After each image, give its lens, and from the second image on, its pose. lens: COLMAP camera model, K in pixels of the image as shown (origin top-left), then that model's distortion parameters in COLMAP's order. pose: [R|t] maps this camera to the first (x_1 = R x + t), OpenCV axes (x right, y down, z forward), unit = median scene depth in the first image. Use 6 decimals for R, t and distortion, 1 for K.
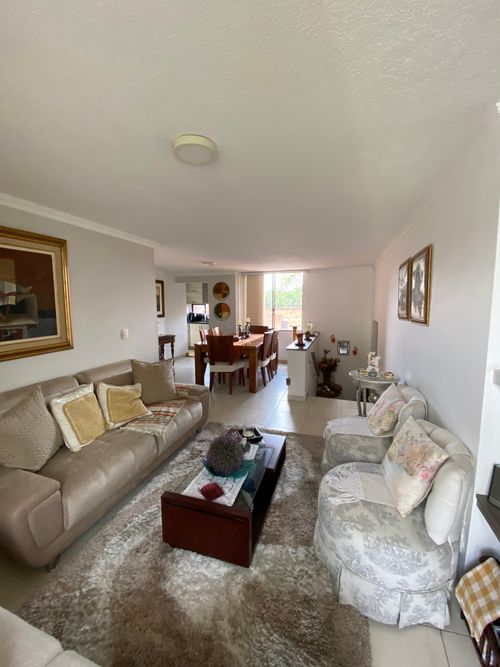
lens RADIAL K [[269.5, 0, 250.9], [0, 269.5, 334.7], [0, 0, 1]] dist [0.038425, -0.034089]
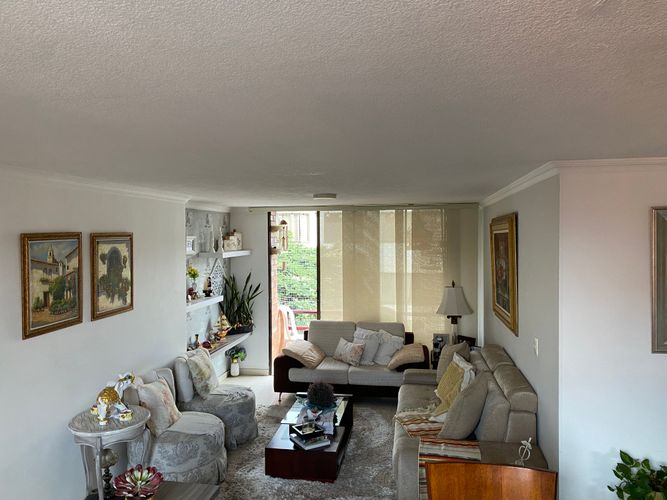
lens RADIAL K [[511.1, 0, 334.7], [0, 511.1, 245.7], [0, 0, 1]] dist [0.022874, -0.007235]
pose [[-0.987710, 0.010156, -0.155970, 0.143609], [-0.010763, 0.991098, 0.132696, -0.409697], [0.155929, 0.132744, -0.978808, 2.308760]]
